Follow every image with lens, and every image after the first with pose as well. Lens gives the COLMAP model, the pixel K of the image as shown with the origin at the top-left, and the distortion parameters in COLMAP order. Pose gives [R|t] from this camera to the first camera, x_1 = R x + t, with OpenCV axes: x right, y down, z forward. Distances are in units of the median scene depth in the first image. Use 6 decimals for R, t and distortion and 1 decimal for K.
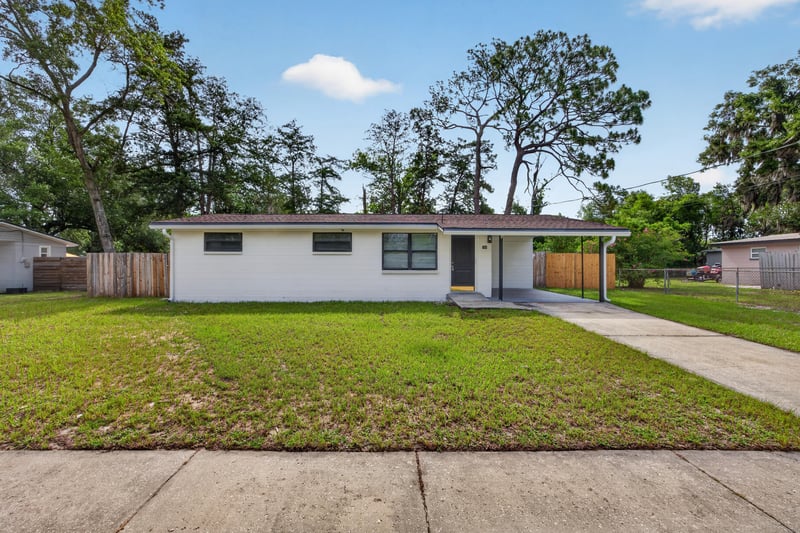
lens RADIAL K [[348.2, 0, 400.0], [0, 348.2, 266.5], [0, 0, 1]] dist [-0.003402, 0.000183]
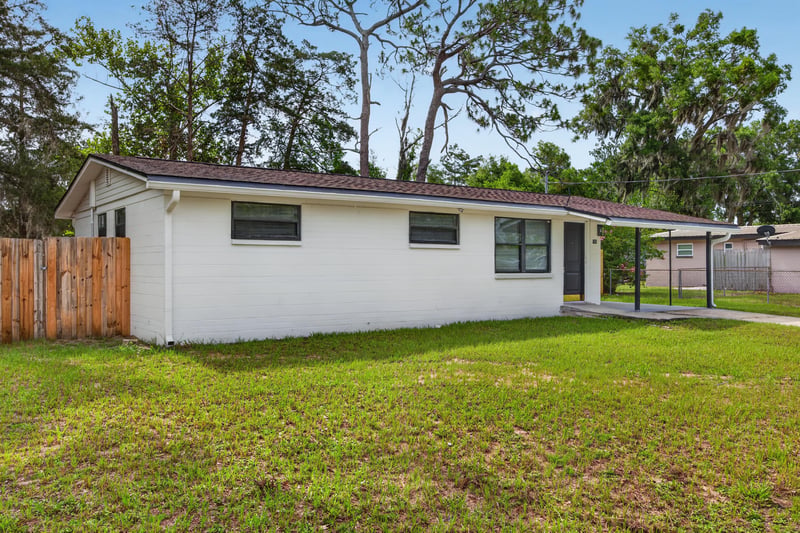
lens RADIAL K [[644.9, 0, 400.0], [0, 644.9, 266.5], [0, 0, 1]] dist [-0.002858, -0.000015]
pose [[0.829460, -0.002991, 0.558557, -0.464209], [0.000369, 0.999988, 0.004806, -0.004477], [-0.558565, -0.003780, 0.829452, 0.051774]]
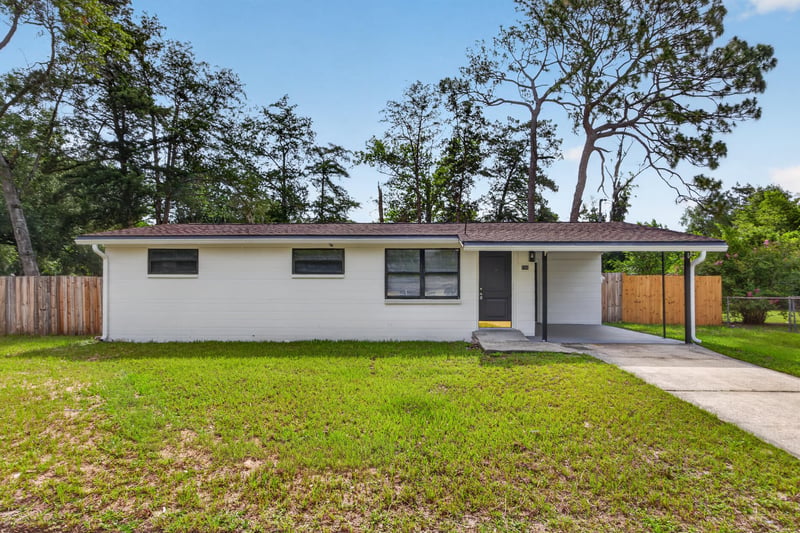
lens RADIAL K [[475.6, 0, 416.4], [0, 475.6, 288.8], [0, 0, 1]] dist [0.013460, -0.003543]
pose [[0.998977, -0.001389, -0.045203, 0.032759], [0.000888, 0.999938, -0.011094, 0.000204], [0.045215, 0.011043, 0.998916, -0.002227]]
